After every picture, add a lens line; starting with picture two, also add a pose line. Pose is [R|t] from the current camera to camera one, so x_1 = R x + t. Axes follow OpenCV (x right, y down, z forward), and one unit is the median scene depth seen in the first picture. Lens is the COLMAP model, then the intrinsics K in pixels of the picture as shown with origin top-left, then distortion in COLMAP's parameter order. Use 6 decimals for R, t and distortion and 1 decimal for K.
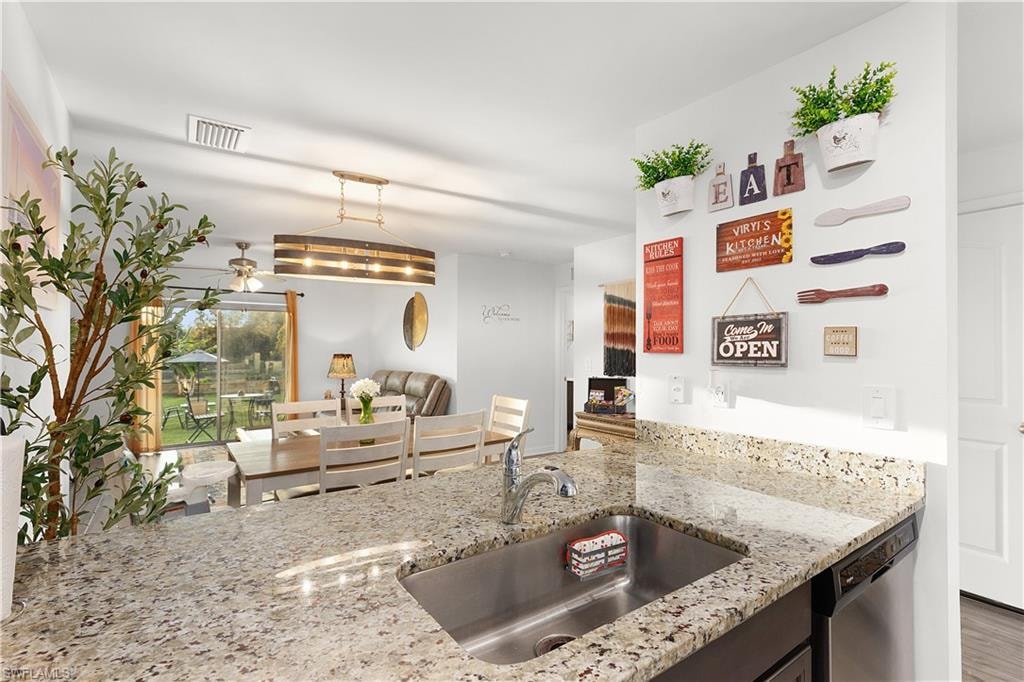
lens RADIAL K [[477.7, 0, 521.9], [0, 477.7, 357.6], [0, 0, 1]] dist [0.001791, 0.001146]
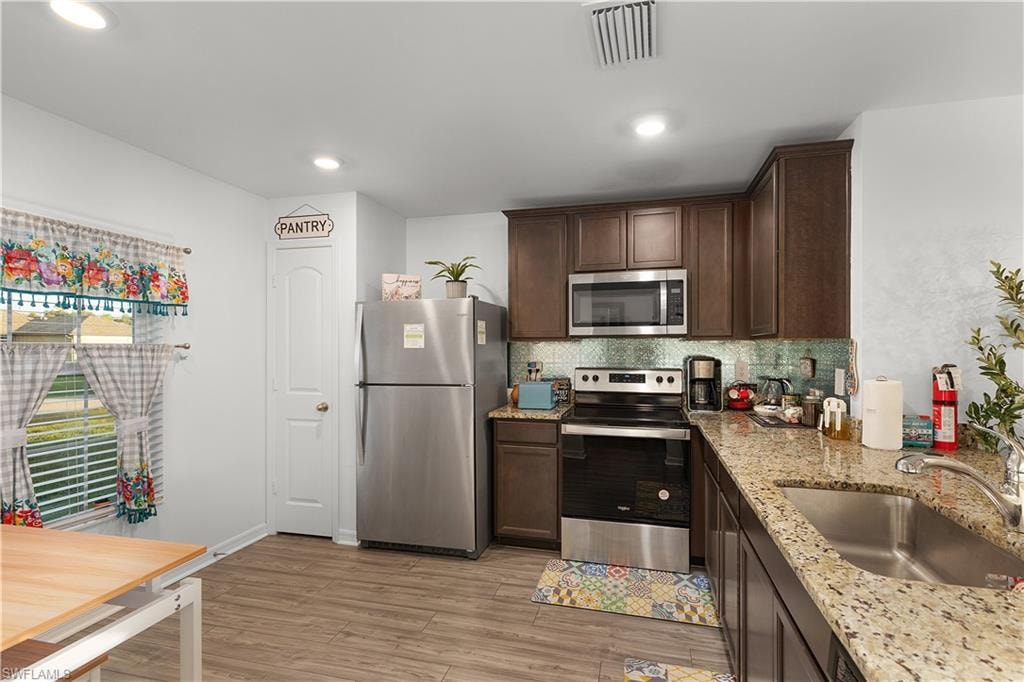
lens RADIAL K [[472.0, 0, 522.8], [0, 472.0, 348.9], [0, 0, 1]] dist [0.001665, 0.000571]
pose [[-0.773327, 0.001193, -0.634006, 0.495422], [-0.013566, 0.999738, 0.018429, -0.005192], [0.633862, 0.022853, -0.773108, 0.413949]]
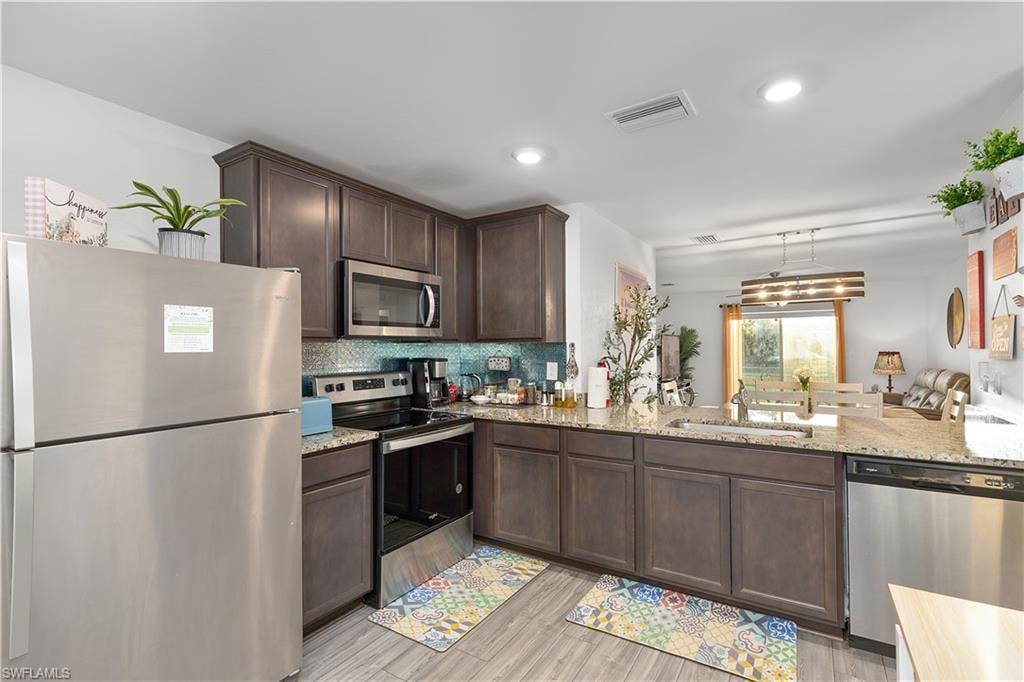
lens RADIAL K [[466.0, 0, 522.3], [0, 466.0, 344.0], [0, 0, 1]] dist [-0.001979, -0.000568]
pose [[0.372845, -0.012613, -0.927808, 0.634545], [-0.011949, 0.999759, -0.018392, 0.009497], [0.927817, 0.017944, 0.372605, -0.318088]]
